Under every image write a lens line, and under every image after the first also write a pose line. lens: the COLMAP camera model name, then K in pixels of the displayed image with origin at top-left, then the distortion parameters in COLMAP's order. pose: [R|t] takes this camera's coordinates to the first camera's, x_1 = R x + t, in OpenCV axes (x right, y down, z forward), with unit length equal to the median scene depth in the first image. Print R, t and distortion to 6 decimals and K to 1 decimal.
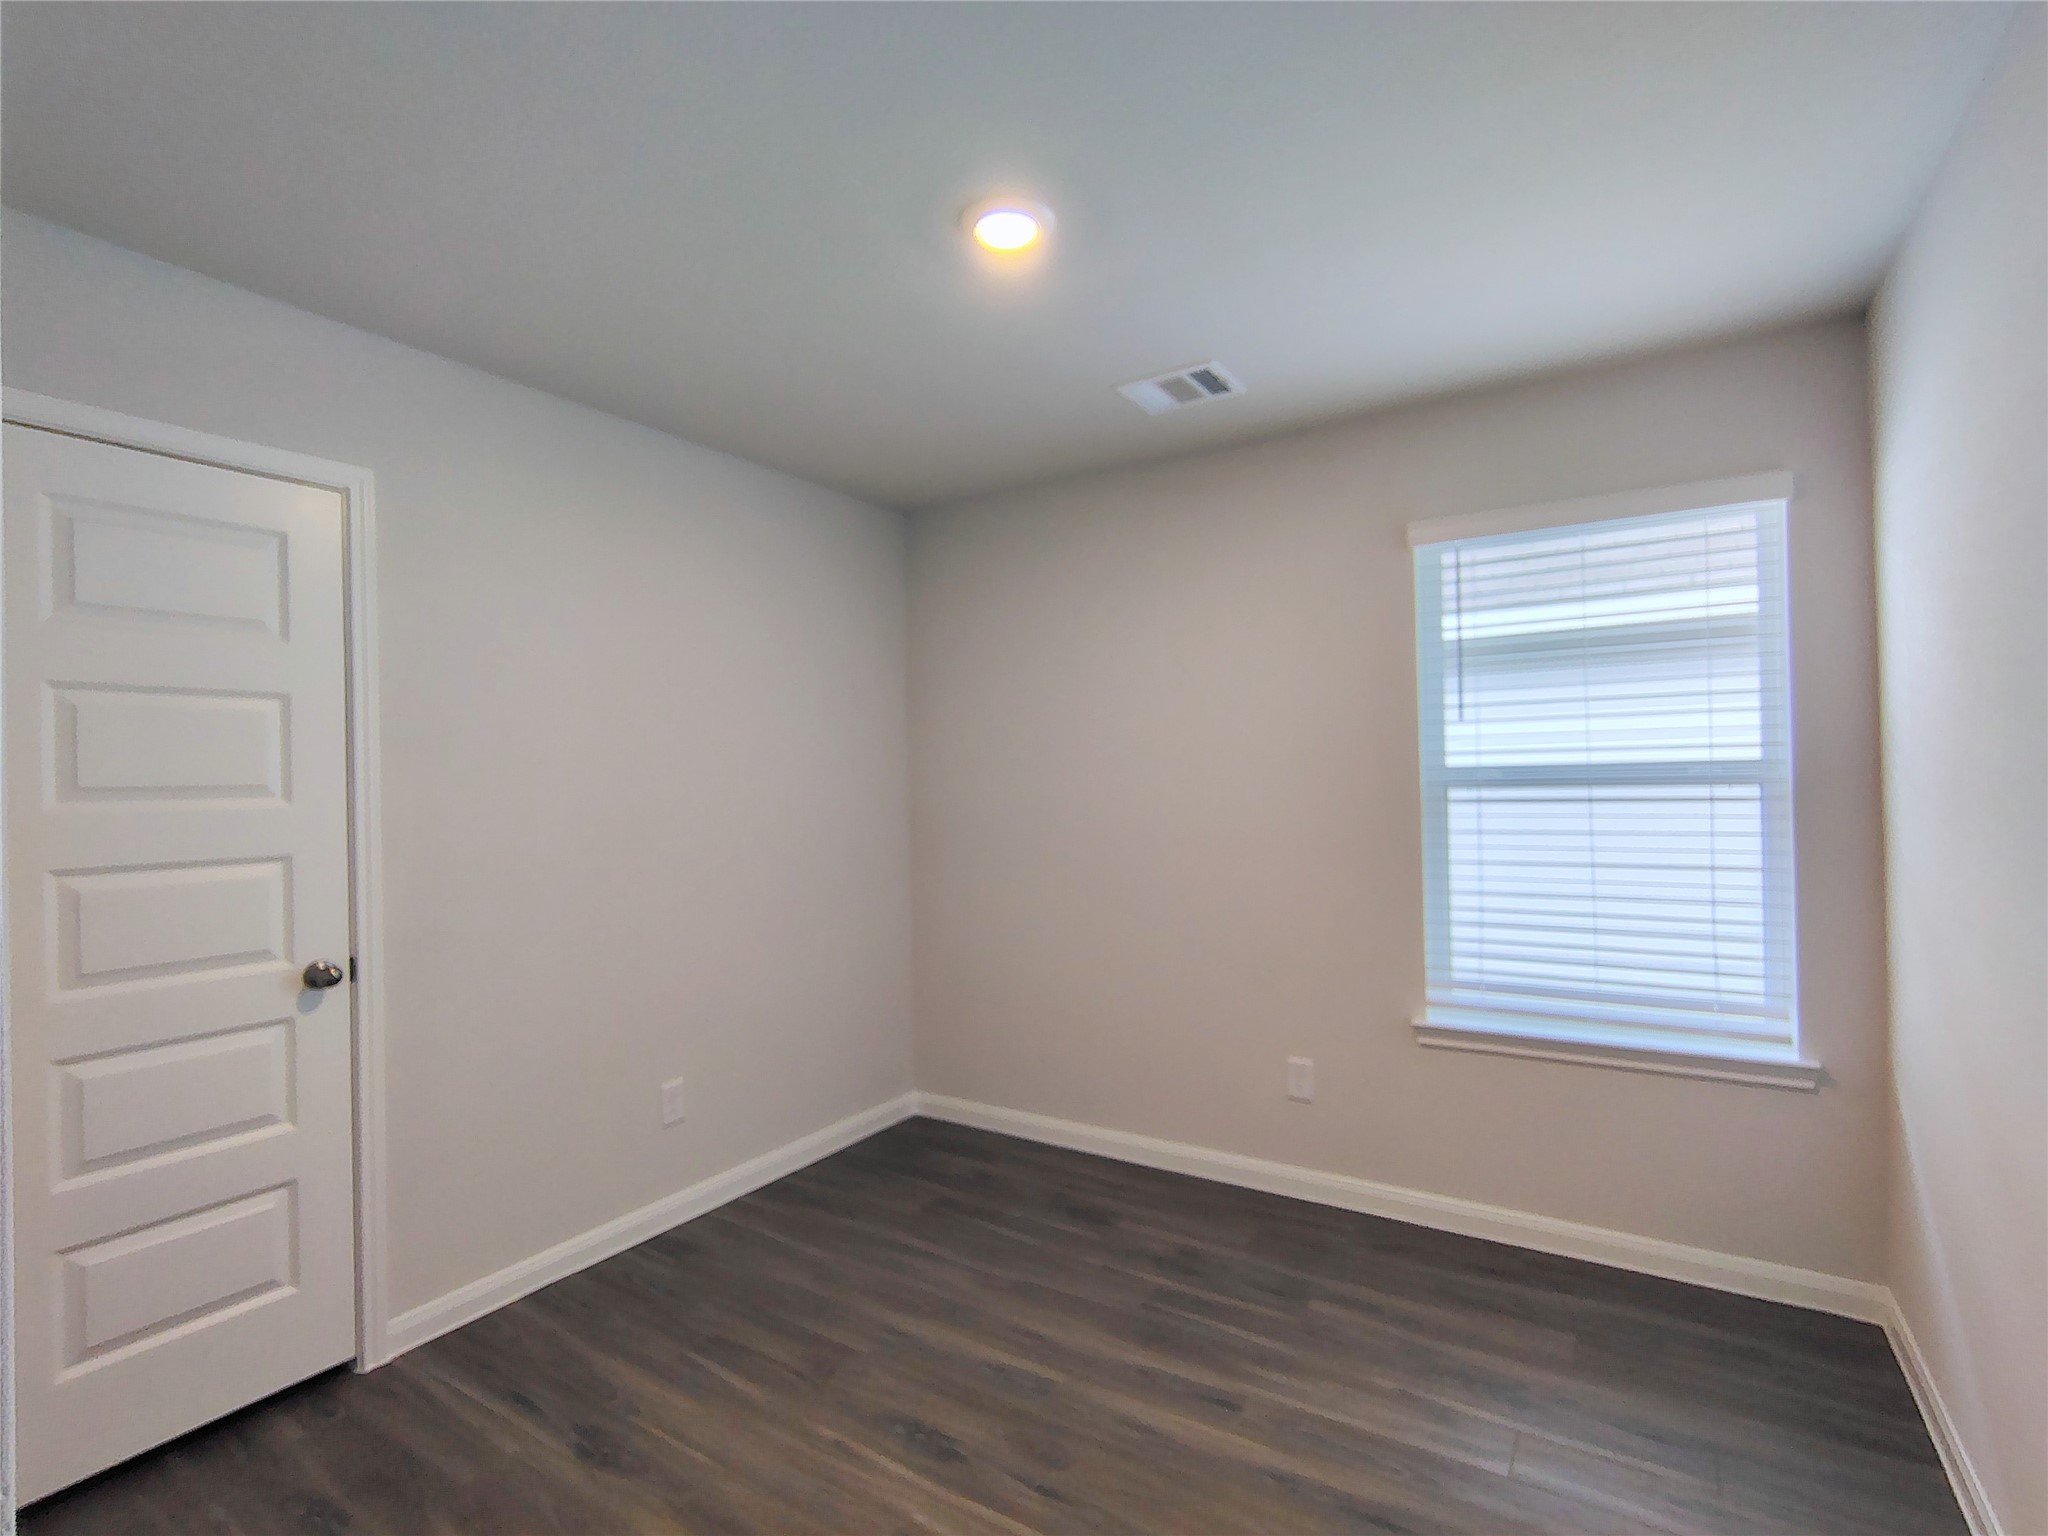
lens RADIAL K [[966.6, 0, 1031.7], [0, 966.6, 781.7], [0, 0, 1]] dist [0.001187, -0.000087]
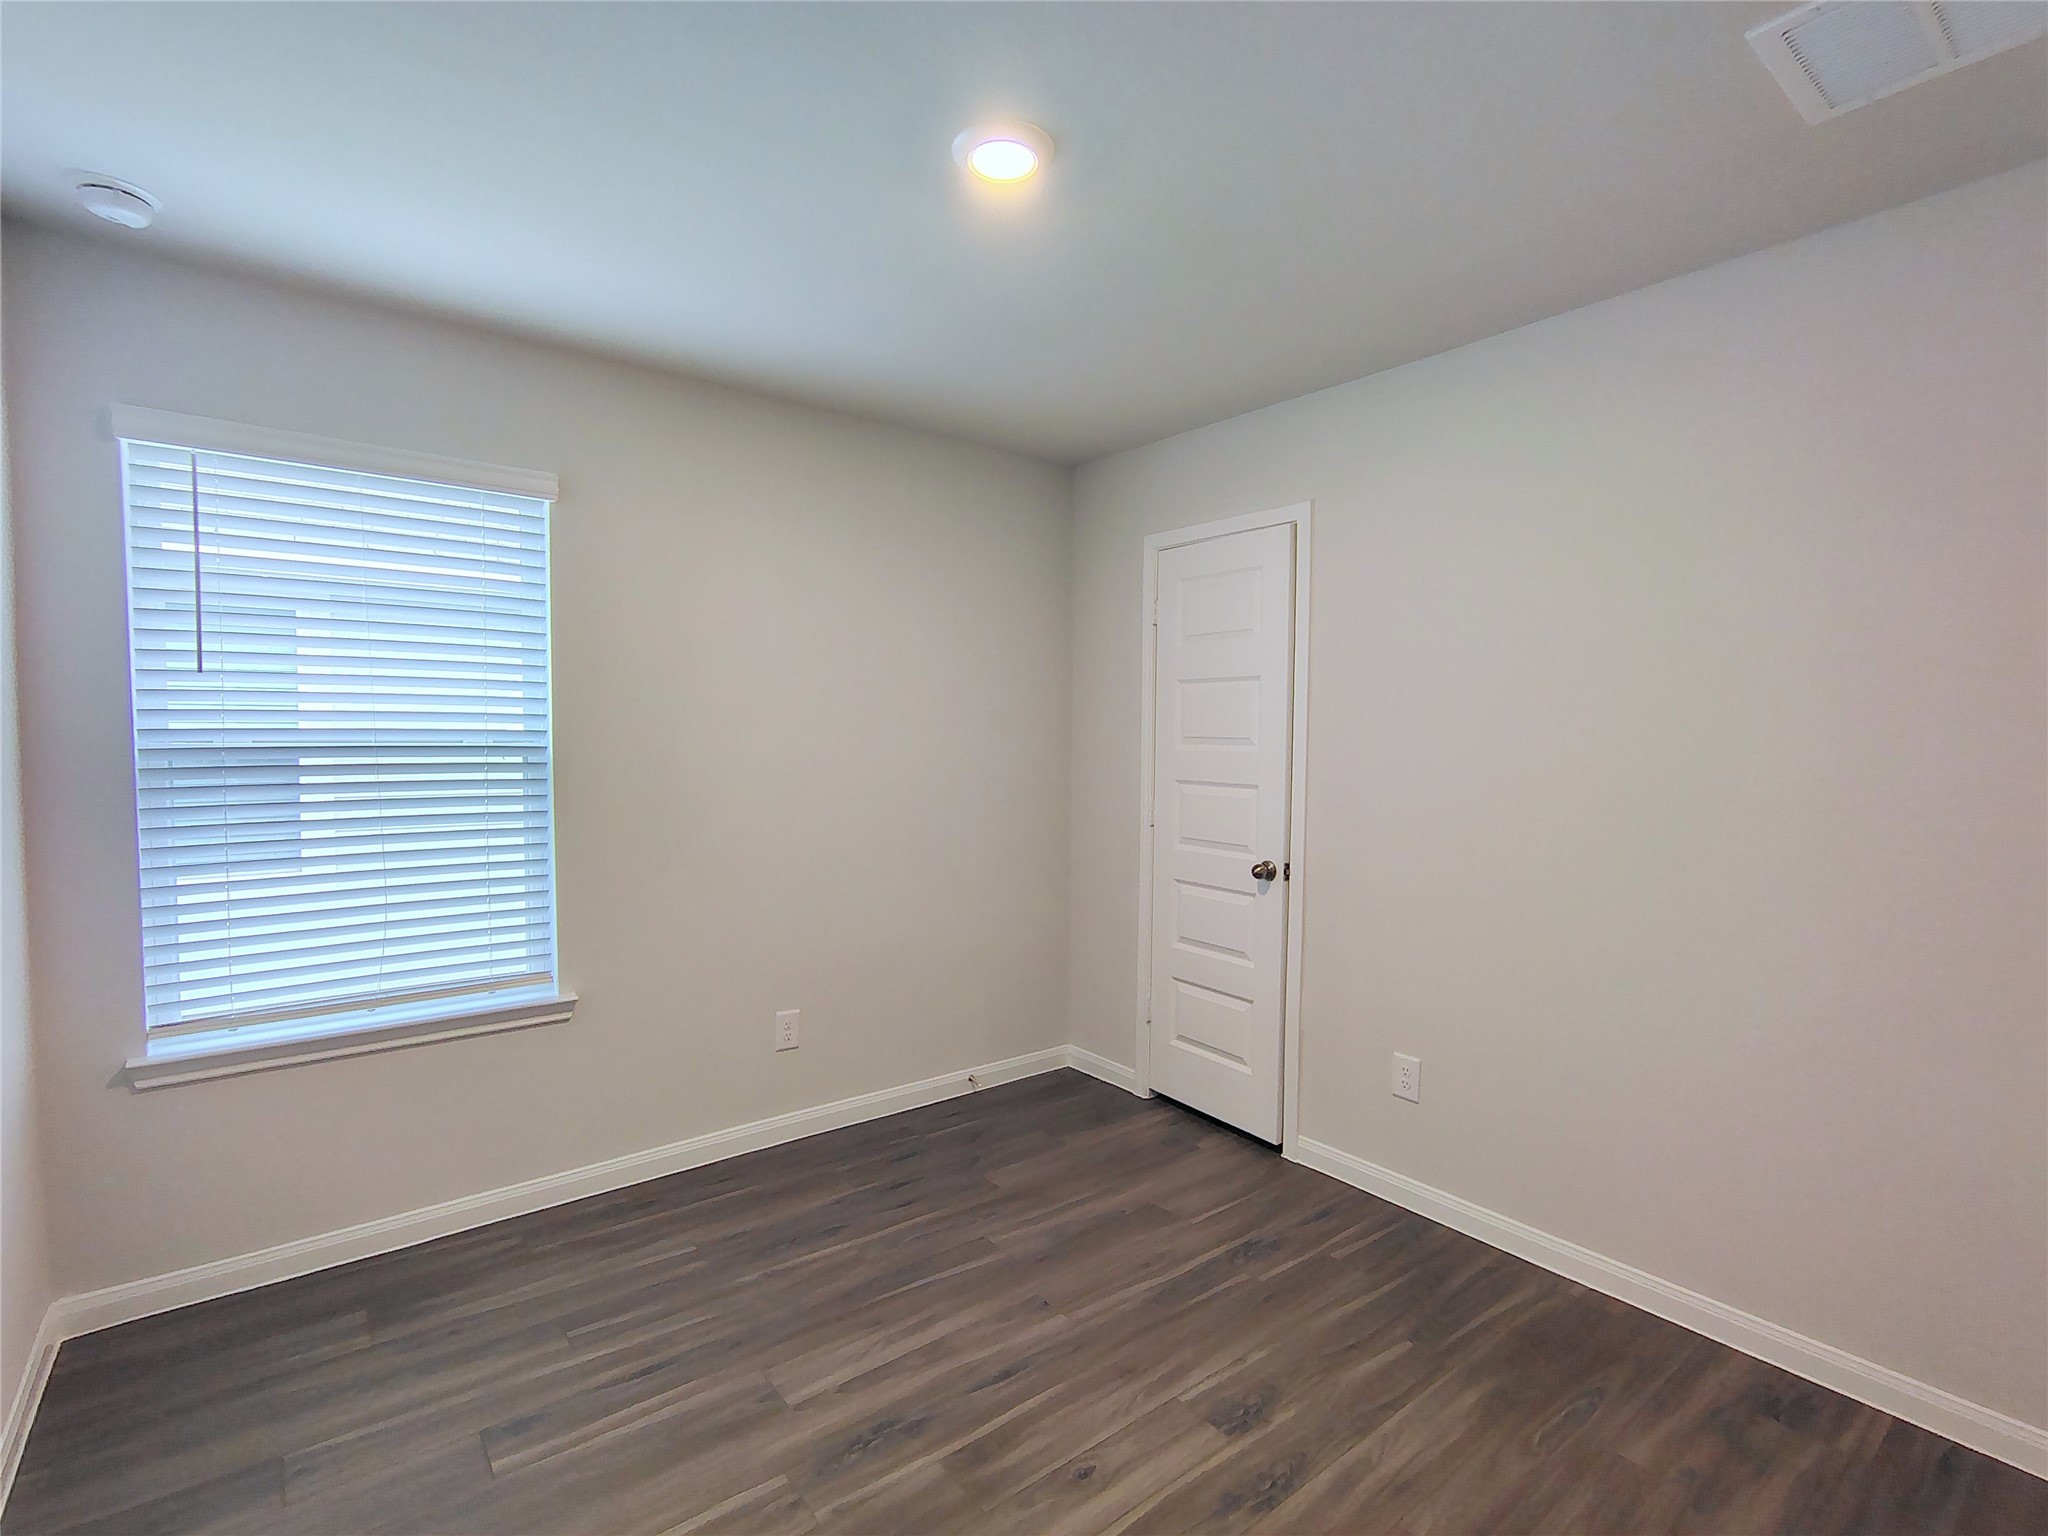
lens RADIAL K [[966.6, 0, 1031.7], [0, 966.6, 781.7], [0, 0, 1]] dist [0.001187, -0.000087]
pose [[-0.325398, 0.062227, -0.943527, 0.766486], [-0.006011, 0.997676, 0.067872, -0.028876], [0.945558, 0.027757, -0.324268, 1.162241]]
